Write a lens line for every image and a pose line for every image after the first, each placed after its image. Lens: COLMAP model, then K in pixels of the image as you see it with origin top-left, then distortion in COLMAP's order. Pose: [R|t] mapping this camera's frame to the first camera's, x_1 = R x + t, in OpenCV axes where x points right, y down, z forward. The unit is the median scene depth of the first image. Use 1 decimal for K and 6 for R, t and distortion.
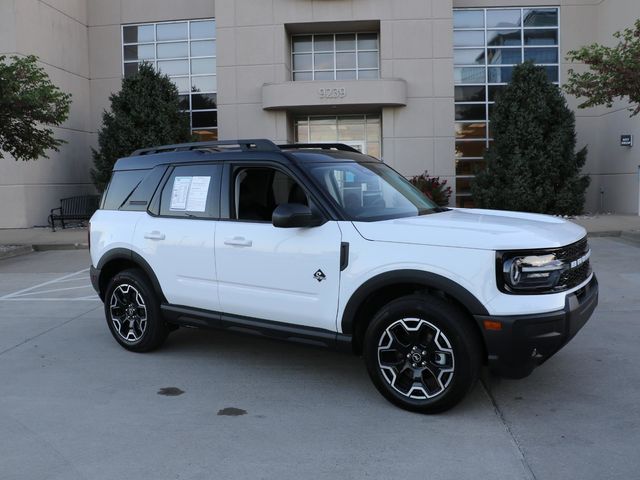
lens RADIAL K [[571.2, 0, 320.9], [0, 571.2, 240.3], [0, 0, 1]] dist [-0.168622, 0.120218]
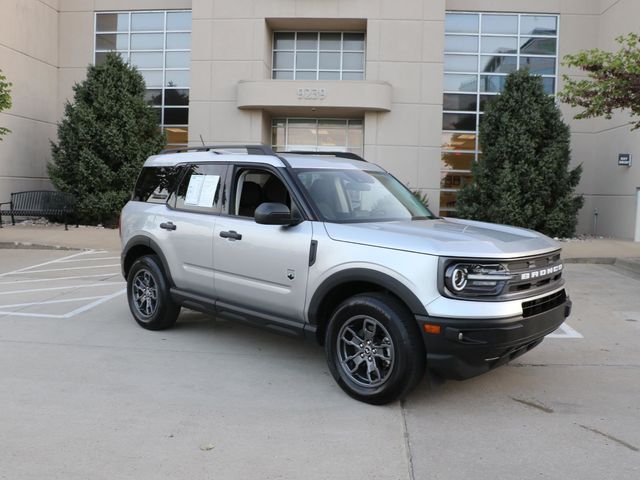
lens RADIAL K [[571.2, 0, 322.4], [0, 571.2, 239.8], [0, 0, 1]] dist [-0.168622, 0.120218]
pose [[0.998720, 0.048728, 0.013560, 0.038276], [-0.048500, 0.998684, -0.016658, -0.006437], [-0.014354, 0.015979, 0.999769, 0.075610]]
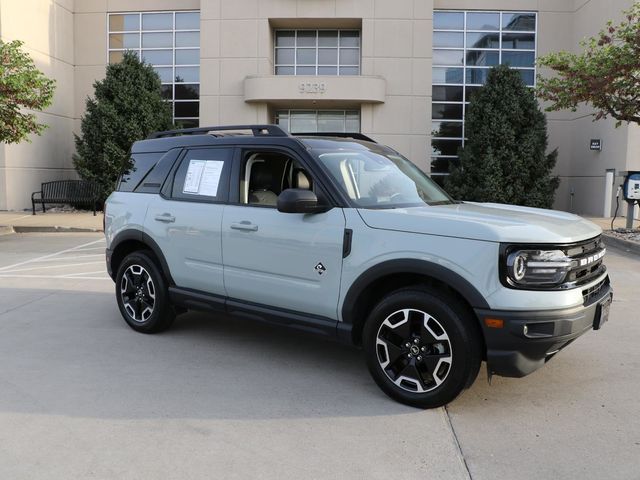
lens RADIAL K [[571.2, 0, 319.8], [0, 571.2, 240.8], [0, 0, 1]] dist [-0.168622, 0.120218]
pose [[0.999081, 0.031028, 0.029576, 0.011533], [-0.031299, 0.999472, 0.008750, 0.006306], [-0.029289, -0.009668, 0.999524, -0.024918]]
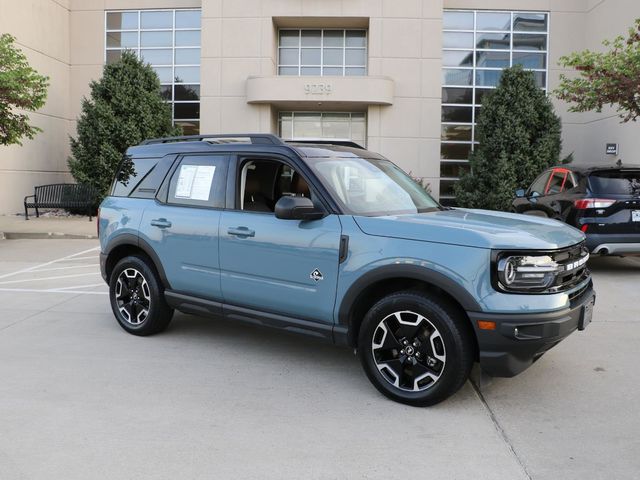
lens RADIAL K [[571.2, 0, 319.7], [0, 571.2, 240.8], [0, 0, 1]] dist [-0.168622, 0.120218]
pose [[0.998748, 0.033829, 0.036847, -0.004761], [-0.033947, 0.999420, 0.002589, 0.000638], [-0.036738, -0.003837, 0.999318, 0.016799]]
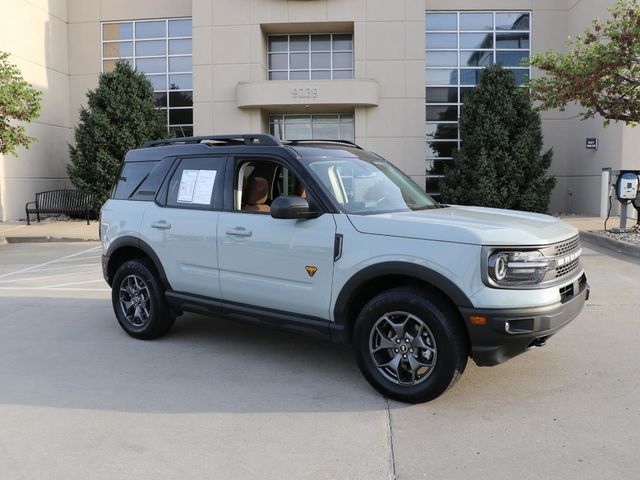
lens RADIAL K [[571.2, 0, 321.0], [0, 571.2, 241.6], [0, 0, 1]] dist [-0.168622, 0.120218]
pose [[0.999784, 0.013404, 0.015863, 0.037189], [-0.013481, 0.999898, 0.004721, 0.002589], [-0.015798, -0.004934, 0.999863, -0.020804]]
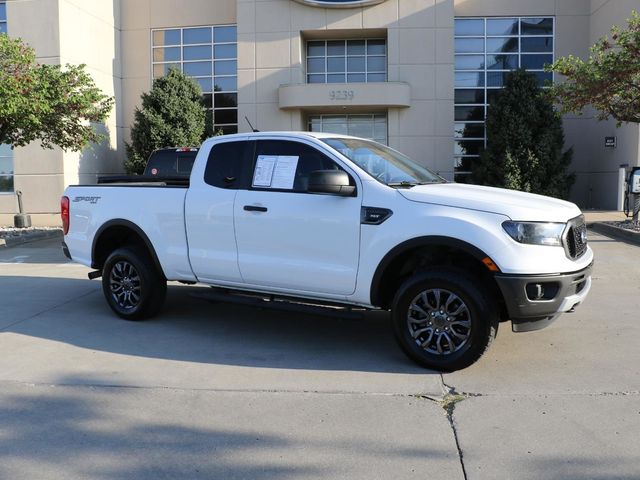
lens RADIAL K [[571.2, 0, 318.2], [0, 571.2, 240.9], [0, 0, 1]] dist [-0.168622, 0.120218]
pose [[0.999337, 0.018781, -0.031206, 0.012718], [-0.018438, 0.999767, 0.011246, 0.012785], [0.031410, -0.010664, 0.999450, -0.108261]]
